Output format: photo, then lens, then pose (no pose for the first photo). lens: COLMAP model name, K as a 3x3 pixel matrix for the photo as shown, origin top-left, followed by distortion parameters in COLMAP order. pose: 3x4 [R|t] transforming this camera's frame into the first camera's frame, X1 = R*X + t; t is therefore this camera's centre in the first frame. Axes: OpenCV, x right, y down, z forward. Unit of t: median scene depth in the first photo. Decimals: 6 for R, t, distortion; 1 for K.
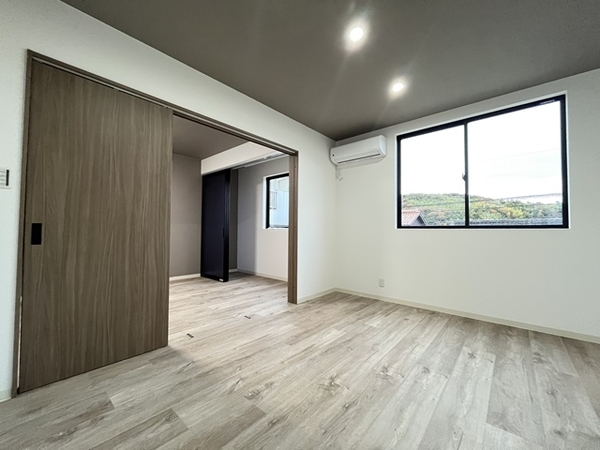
lens RADIAL K [[241.5, 0, 298.6], [0, 241.5, 223.9], [0, 0, 1]] dist [0.002990, -0.001432]
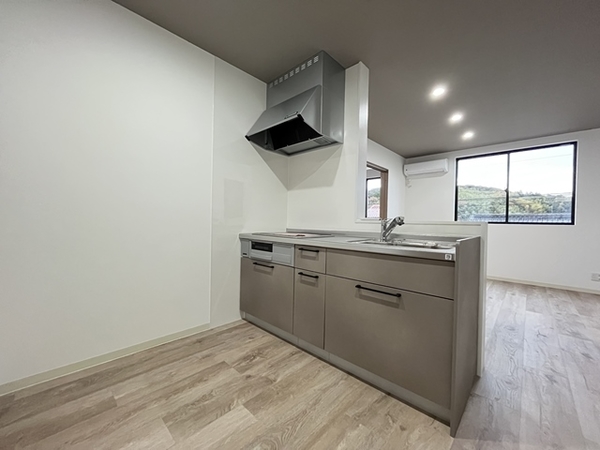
lens RADIAL K [[241.5, 0, 299.6], [0, 241.5, 224.9], [0, 0, 1]] dist [0.002990, -0.001432]
pose [[0.999226, 0.012471, -0.037319, -0.790145], [-0.010889, 0.999047, 0.042278, -0.037559], [0.037810, -0.041839, 0.998409, -0.817226]]
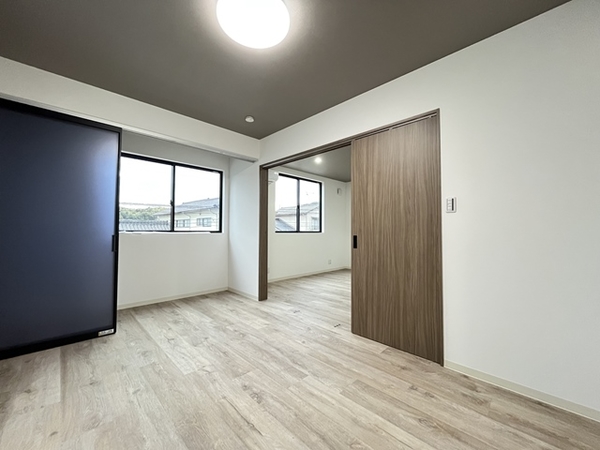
lens RADIAL K [[241.5, 0, 295.2], [0, 241.5, 227.4], [0, 0, 1]] dist [0.002990, -0.001432]
pose [[0.074948, 0.008370, 0.997152, -1.871475], [-0.029997, 0.999531, -0.006135, -0.019214], [-0.996736, -0.029451, 0.075163, 1.257528]]
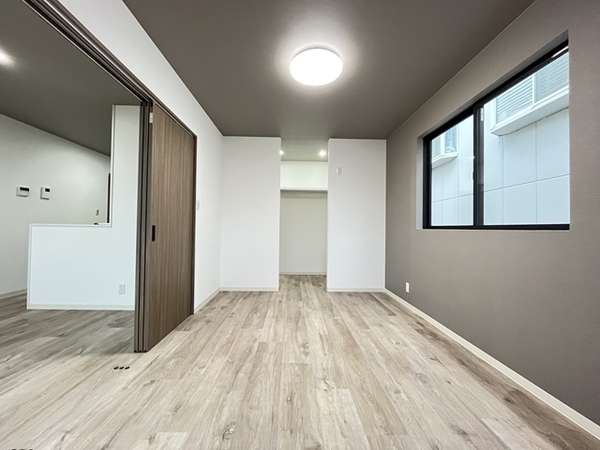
lens RADIAL K [[241.5, 0, 297.2], [0, 241.5, 224.9], [0, 0, 1]] dist [0.002990, -0.001432]
pose [[-0.734257, -0.026470, -0.678355, -0.362193], [-0.001276, 0.999292, -0.037612, 0.038966], [0.678870, -0.026751, -0.733771, 2.174990]]
